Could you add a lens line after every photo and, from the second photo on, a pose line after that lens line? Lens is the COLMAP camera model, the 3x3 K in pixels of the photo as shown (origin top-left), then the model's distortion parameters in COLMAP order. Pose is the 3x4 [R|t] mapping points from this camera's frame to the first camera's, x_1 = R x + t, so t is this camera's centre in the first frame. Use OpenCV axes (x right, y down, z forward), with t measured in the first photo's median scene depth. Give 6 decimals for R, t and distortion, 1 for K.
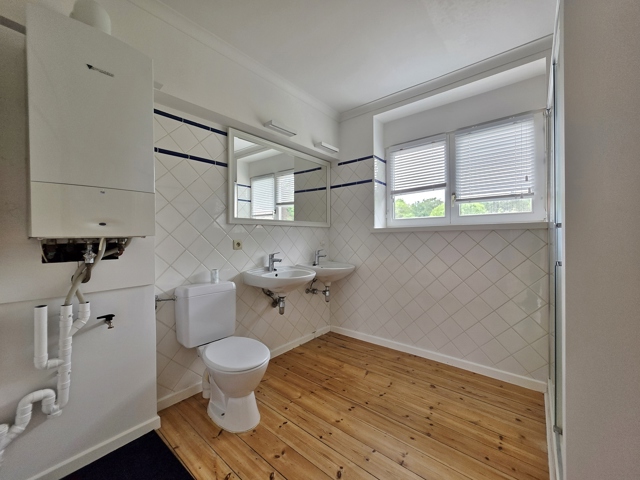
lens RADIAL K [[259.4, 0, 321.3], [0, 259.4, 241.3], [0, 0, 1]] dist [-0.001226, -0.000688]
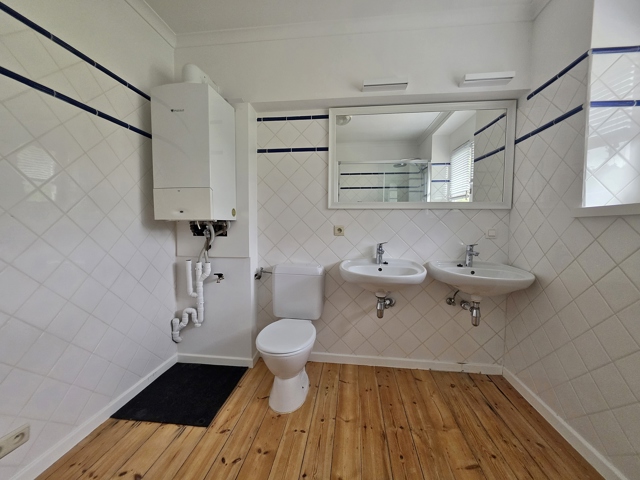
lens RADIAL K [[259.4, 0, 319.1], [0, 259.4, 239.1], [0, 0, 1]] dist [-0.001226, -0.000688]
pose [[0.536898, 0.063579, -0.841248, 0.428496], [-0.029734, 0.997963, 0.056446, -0.007485], [0.843123, -0.005292, 0.537694, 0.410355]]
